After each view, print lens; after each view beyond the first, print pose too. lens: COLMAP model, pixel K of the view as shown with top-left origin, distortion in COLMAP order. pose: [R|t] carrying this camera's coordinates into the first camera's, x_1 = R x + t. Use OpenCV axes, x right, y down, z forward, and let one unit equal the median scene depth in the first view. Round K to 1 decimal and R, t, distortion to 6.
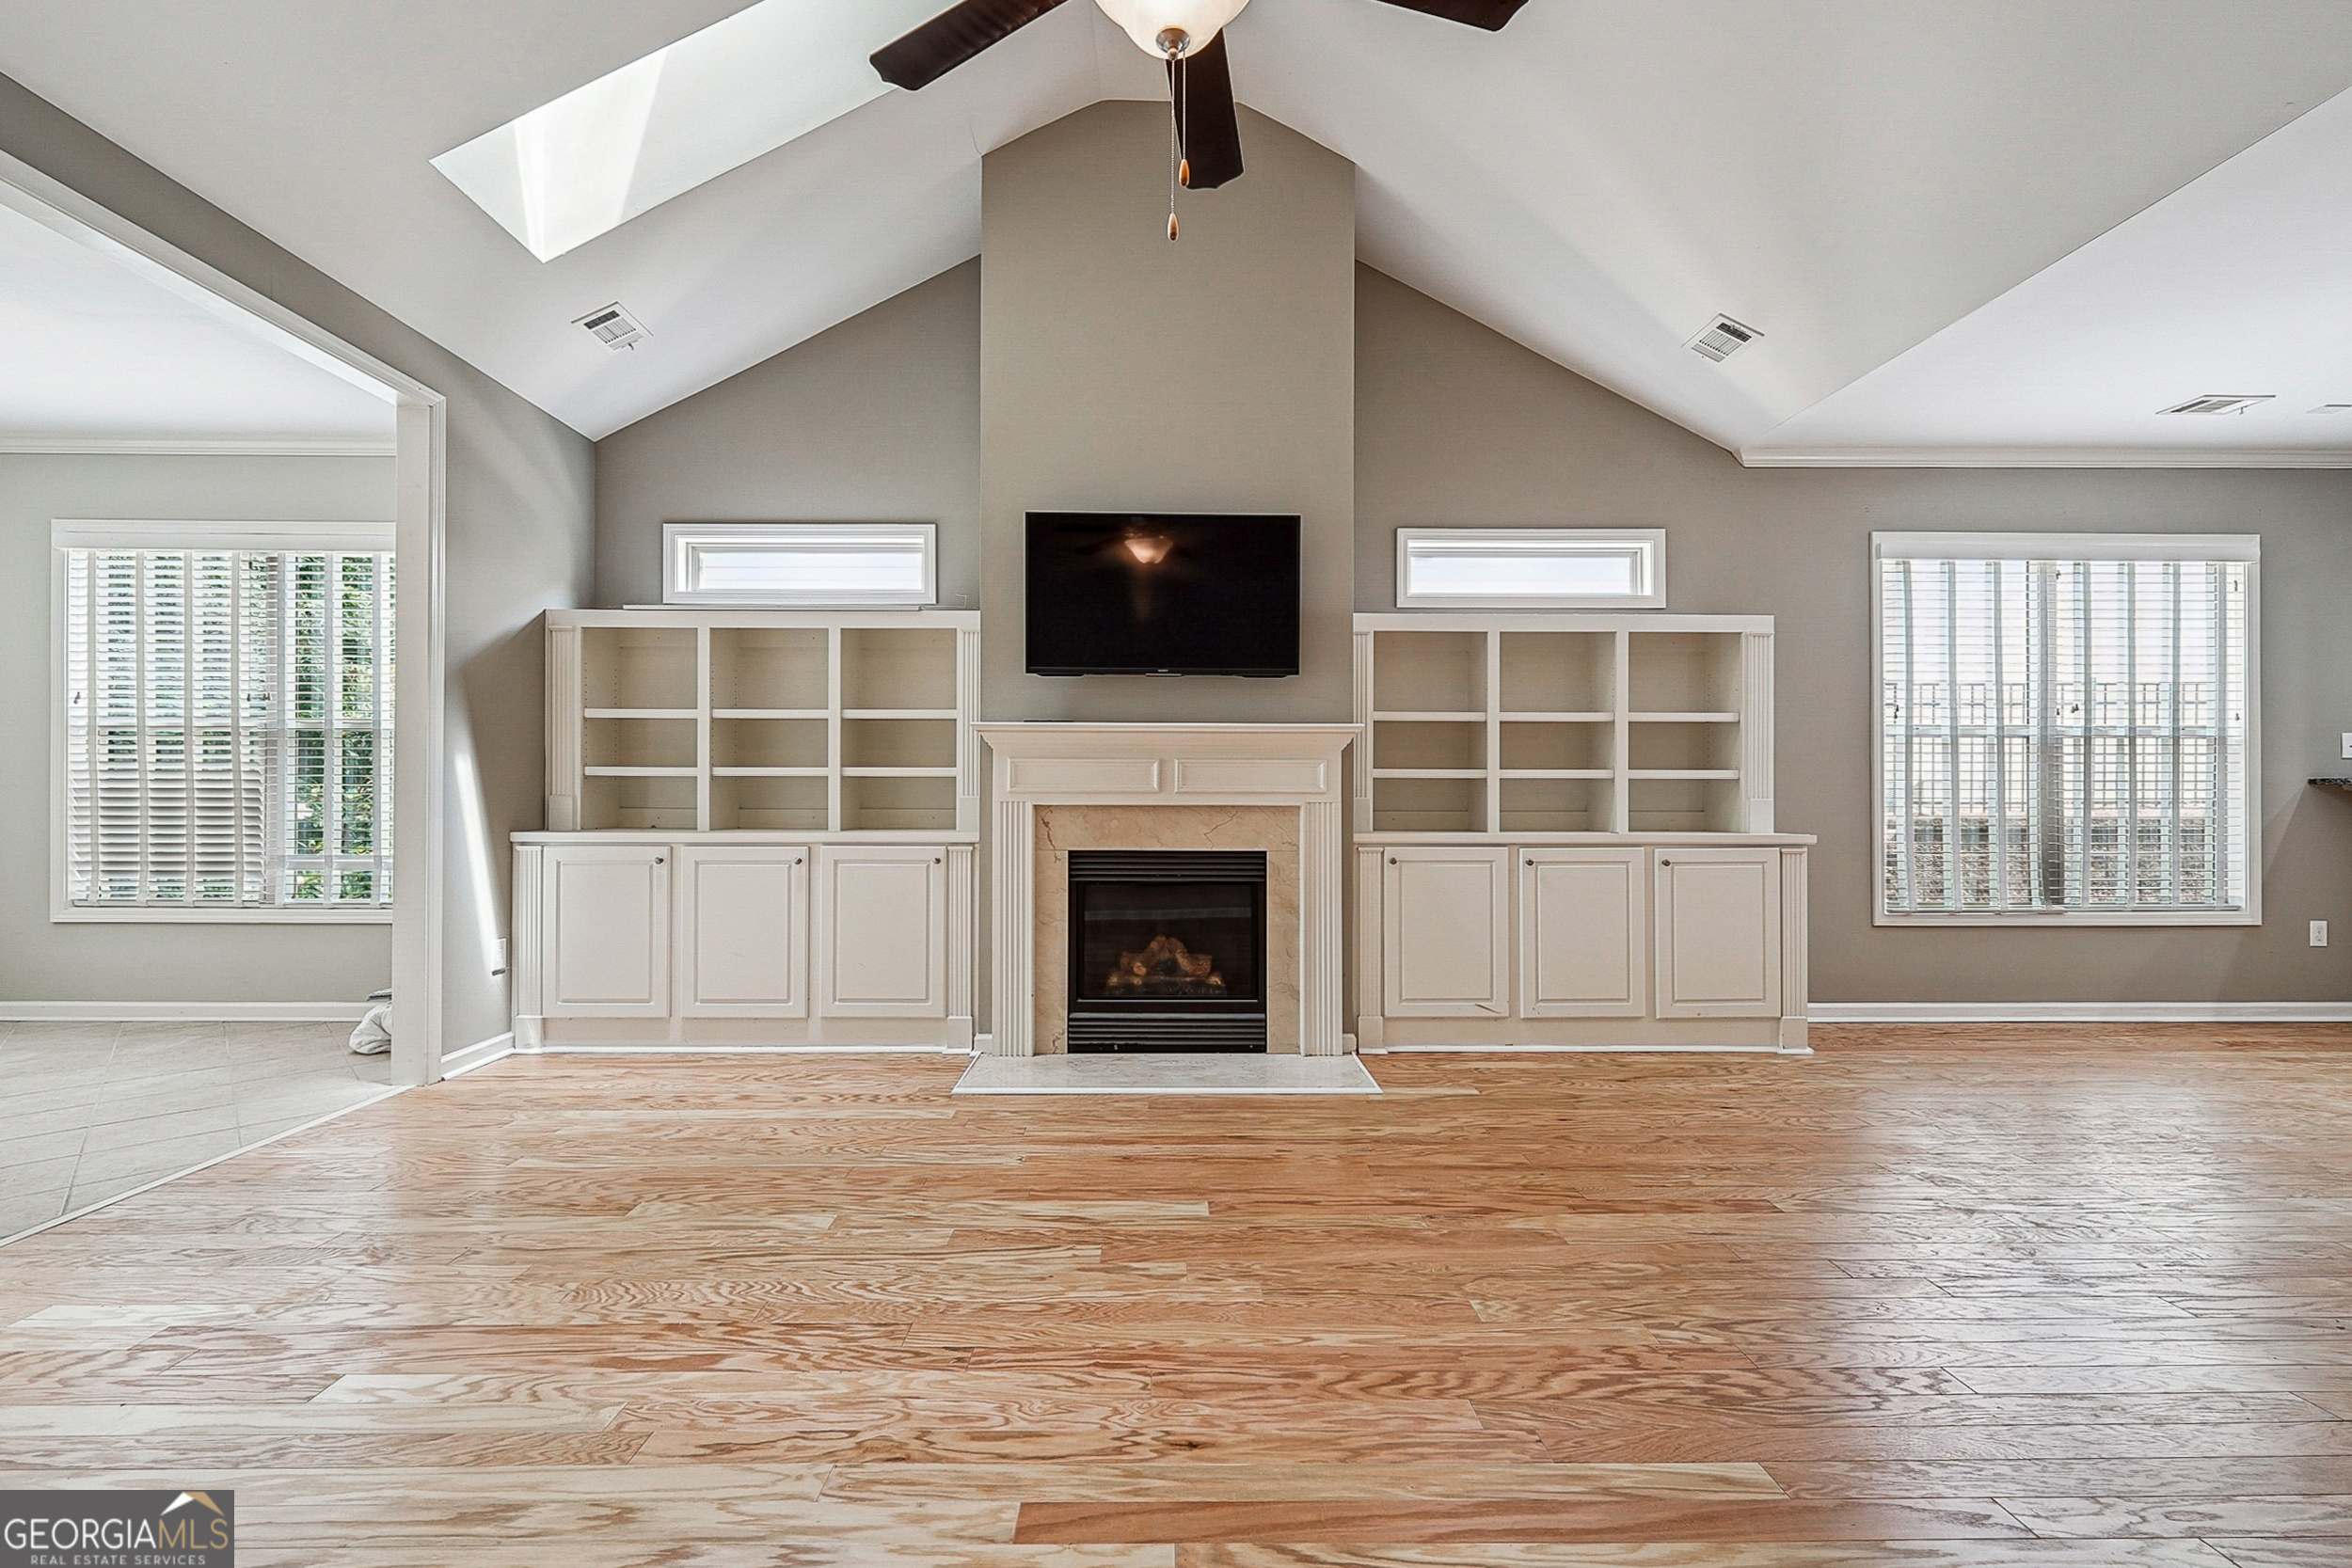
lens RADIAL K [[971.1, 0, 1177.2], [0, 971.1, 797.6], [0, 0, 1]] dist [-0.000186, -0.000342]
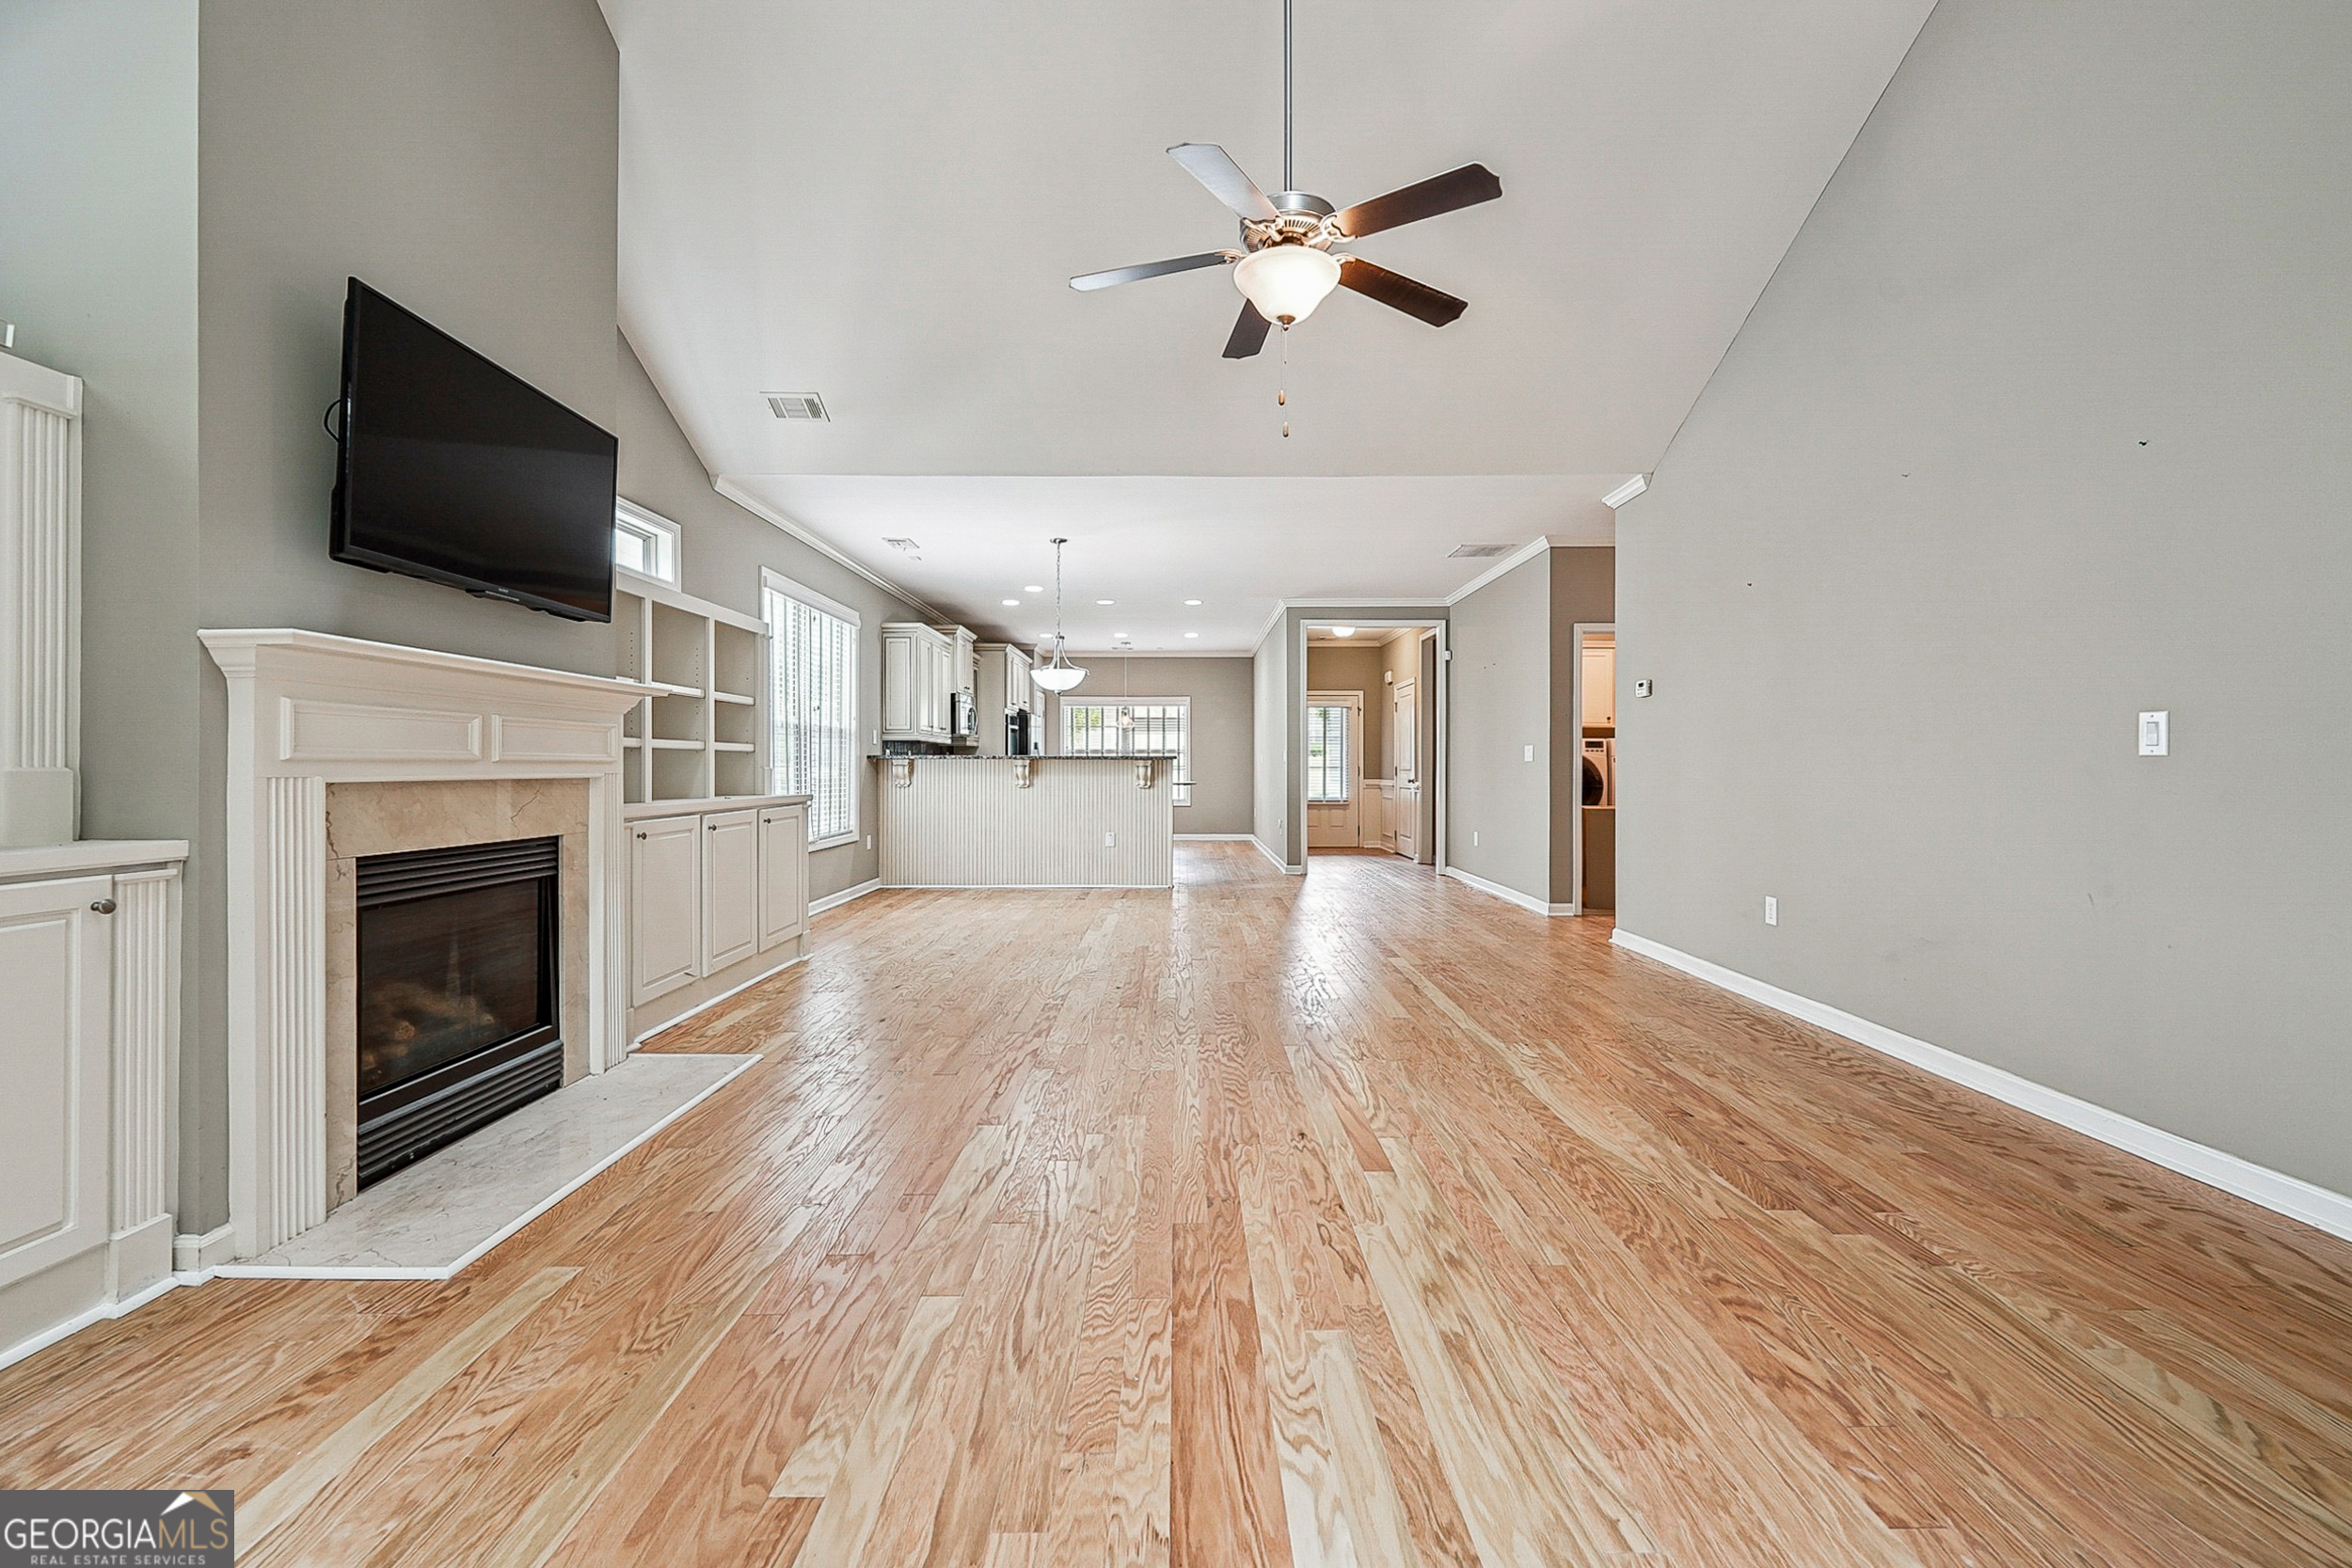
lens RADIAL K [[971.1, 0, 1180.3], [0, 971.1, 768.2], [0, 0, 1]] dist [-0.000186, -0.000342]
pose [[0.014676, -0.003581, 0.999886, -0.767544], [0.002648, 0.999990, 0.003543, -0.001514], [-0.999889, 0.002595, 0.014685, 0.525070]]
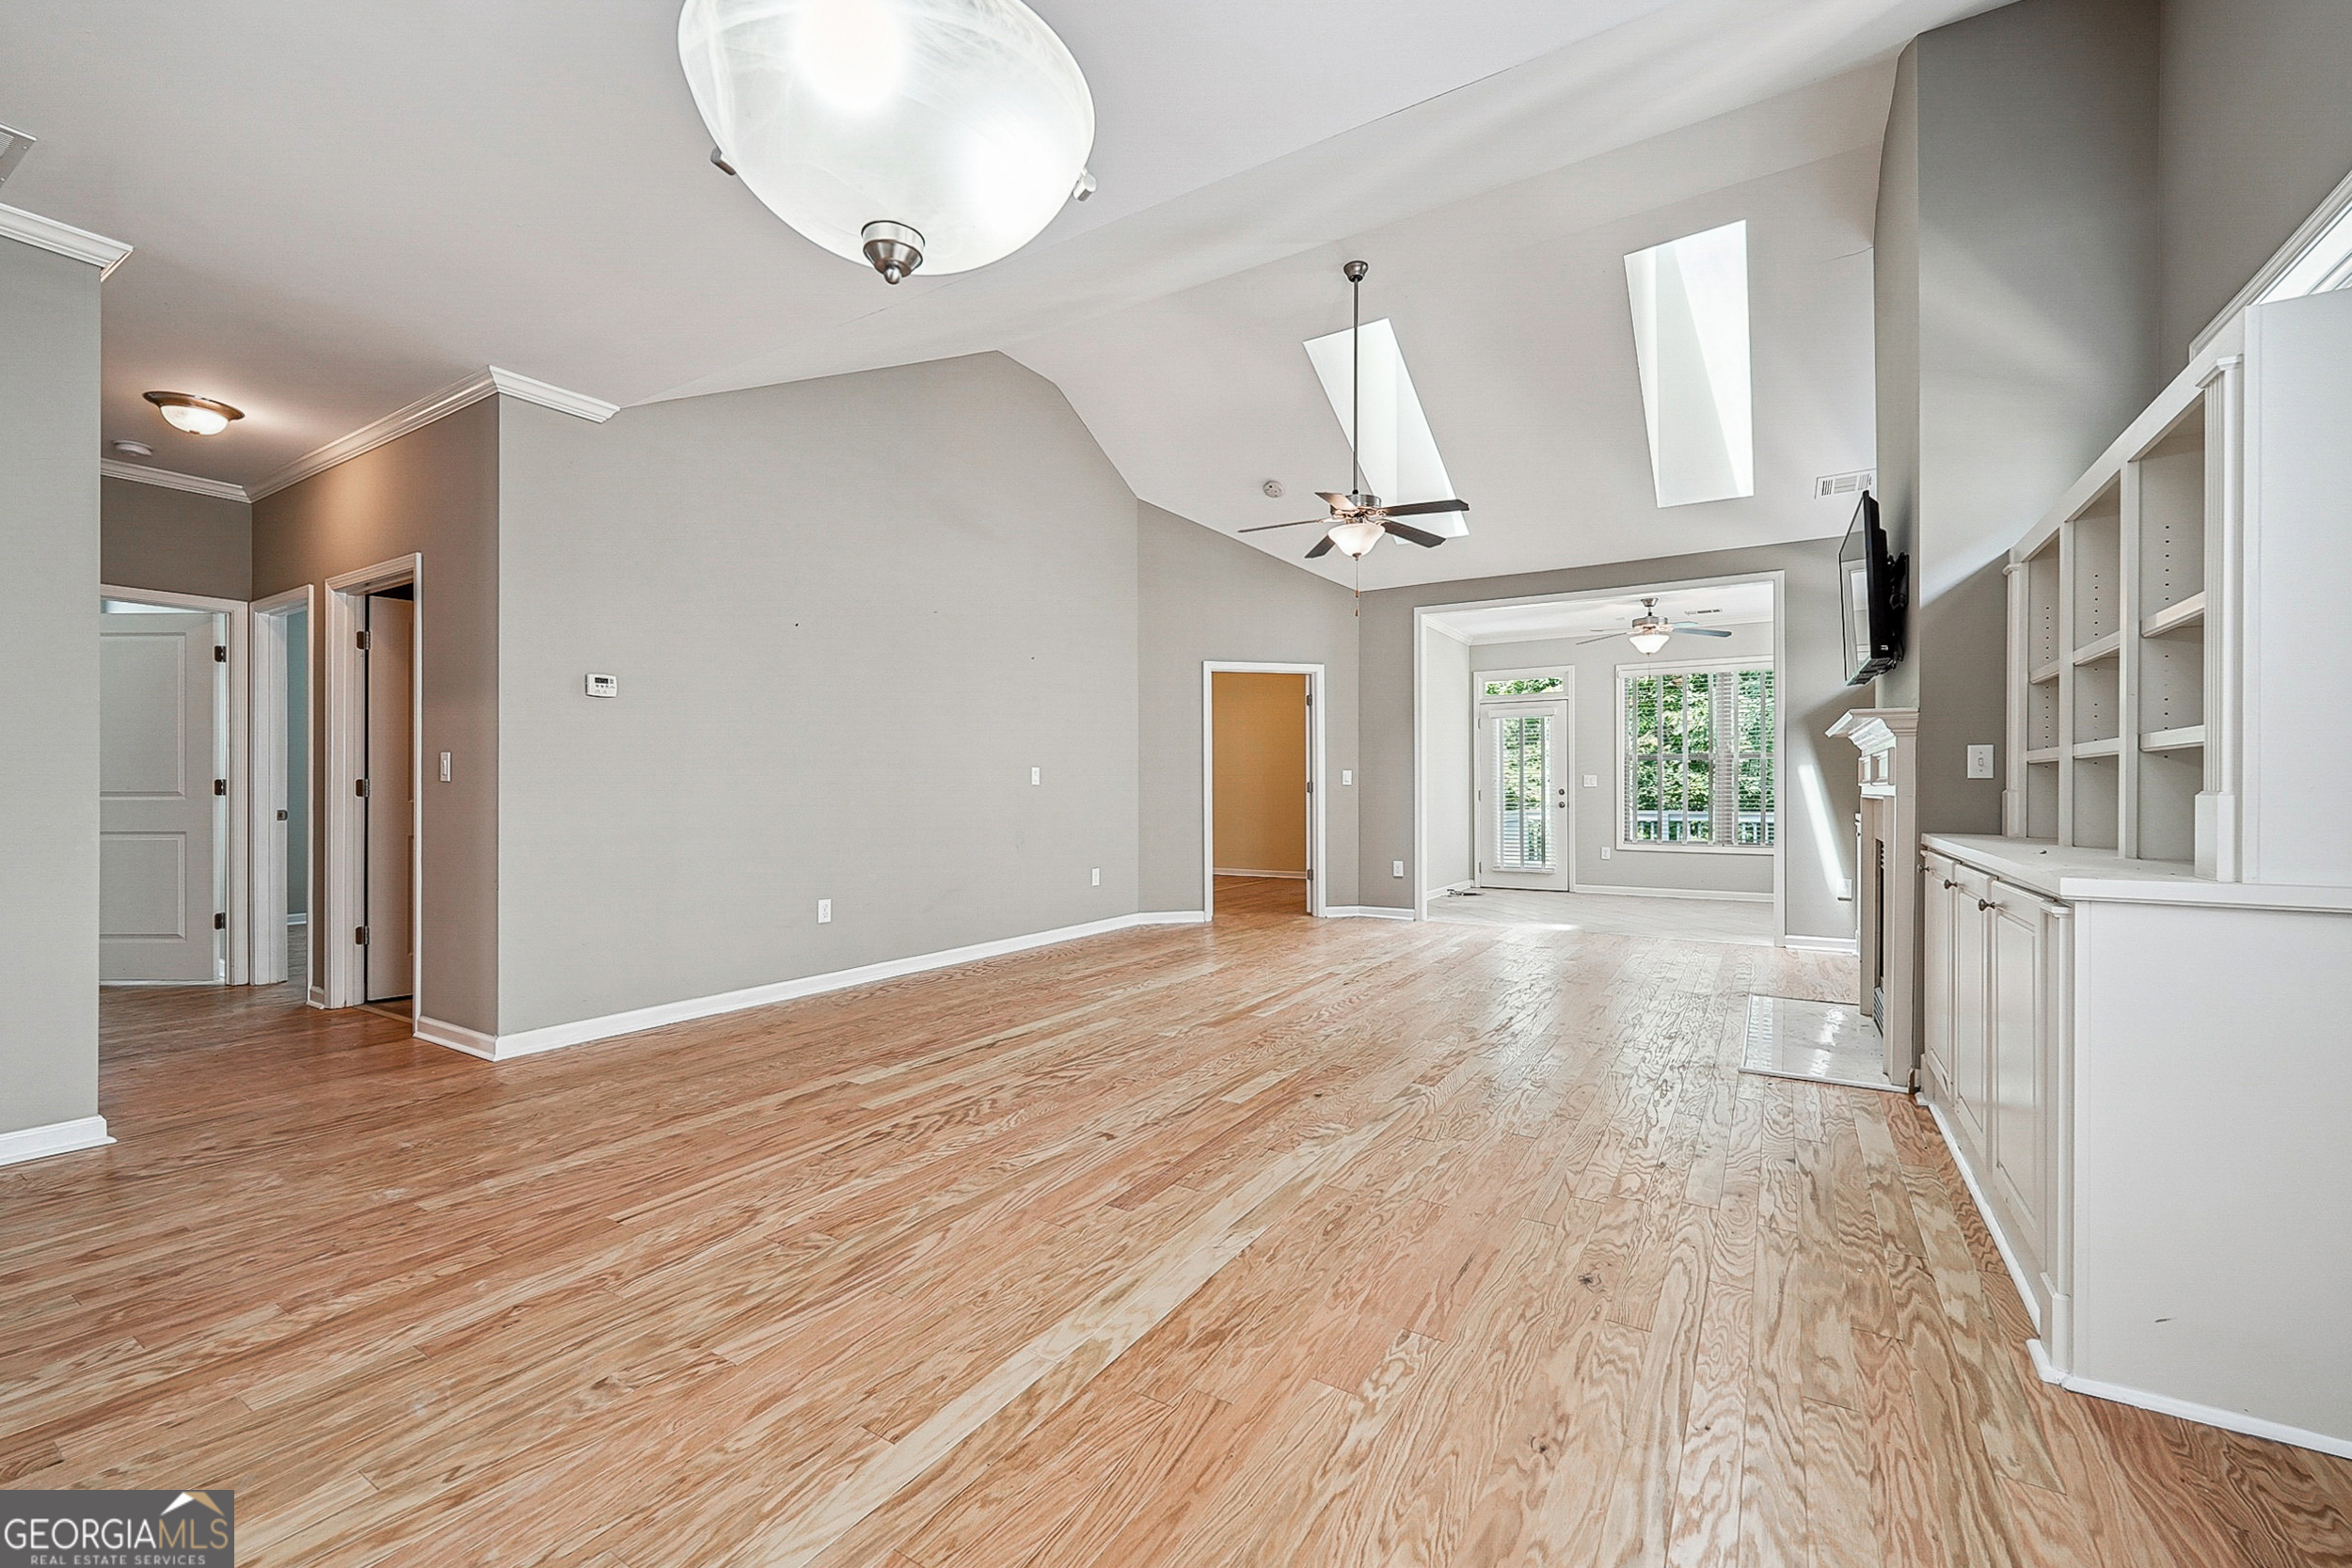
lens RADIAL K [[971.1, 0, 1176.1], [0, 971.1, 789.5], [0, 0, 1]] dist [-0.000186, -0.000342]
pose [[-0.539075, -0.003288, -0.842252, 1.373120], [-0.004543, 0.999989, -0.000996, 0.002852], [0.842246, 0.003290, -0.539084, 1.011227]]
